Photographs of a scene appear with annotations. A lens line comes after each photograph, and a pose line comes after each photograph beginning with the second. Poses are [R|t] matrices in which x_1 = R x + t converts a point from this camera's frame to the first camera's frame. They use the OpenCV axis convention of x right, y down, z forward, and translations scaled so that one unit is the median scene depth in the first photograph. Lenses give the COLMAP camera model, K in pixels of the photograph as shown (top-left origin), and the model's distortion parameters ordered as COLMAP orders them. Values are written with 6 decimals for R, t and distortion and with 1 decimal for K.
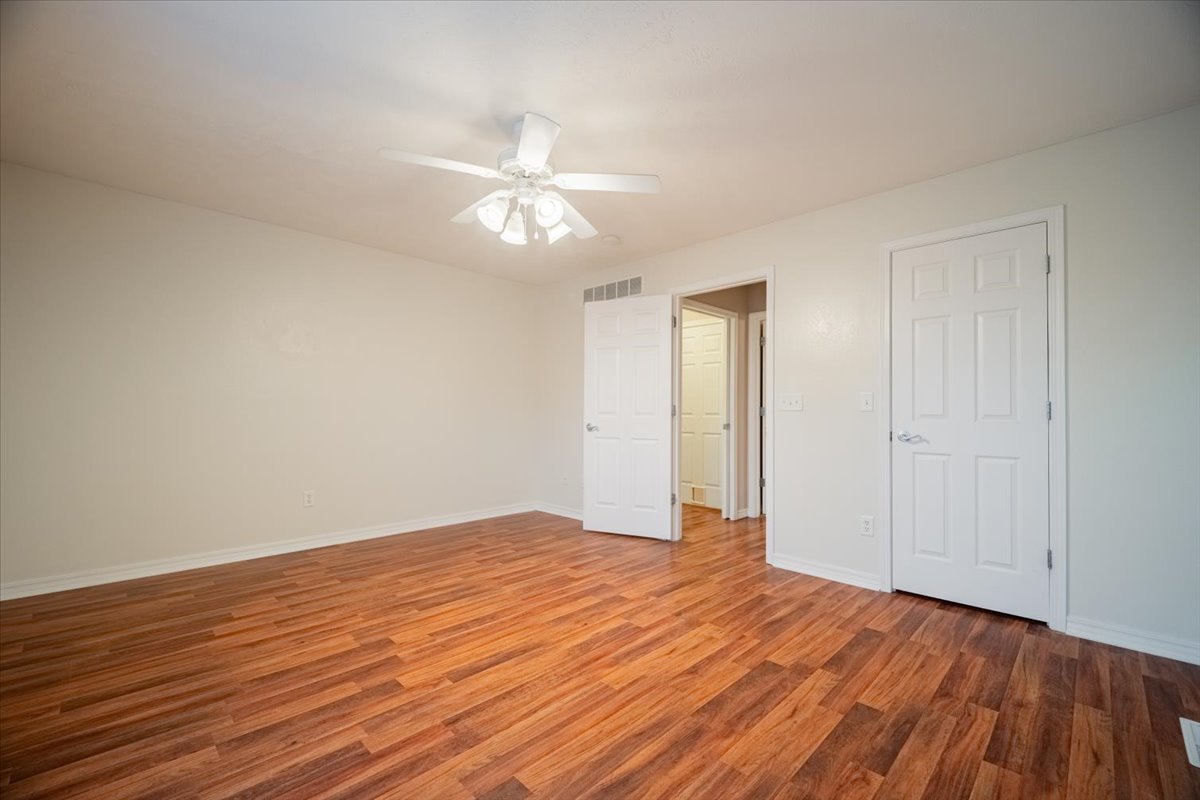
lens RADIAL K [[518.8, 0, 600.0], [0, 518.8, 400.0], [0, 0, 1]] dist [-0.000274, -0.000446]
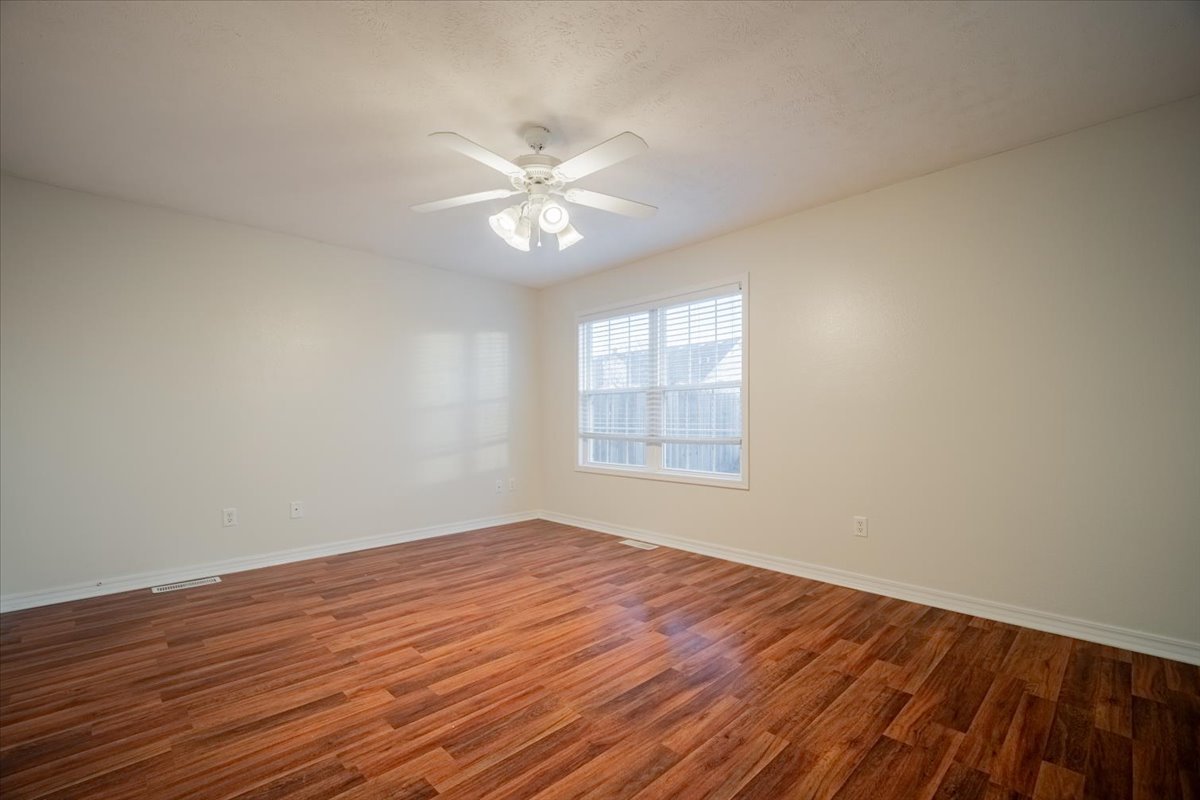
lens RADIAL K [[518.8, 0, 600.0], [0, 518.8, 400.0], [0, 0, 1]] dist [-0.000274, -0.000446]
pose [[-0.999979, -0.005635, 0.003093, -0.264360], [-0.005813, 0.998126, -0.060914, 0.050812], [-0.002744, -0.060931, -0.998138, 2.007048]]
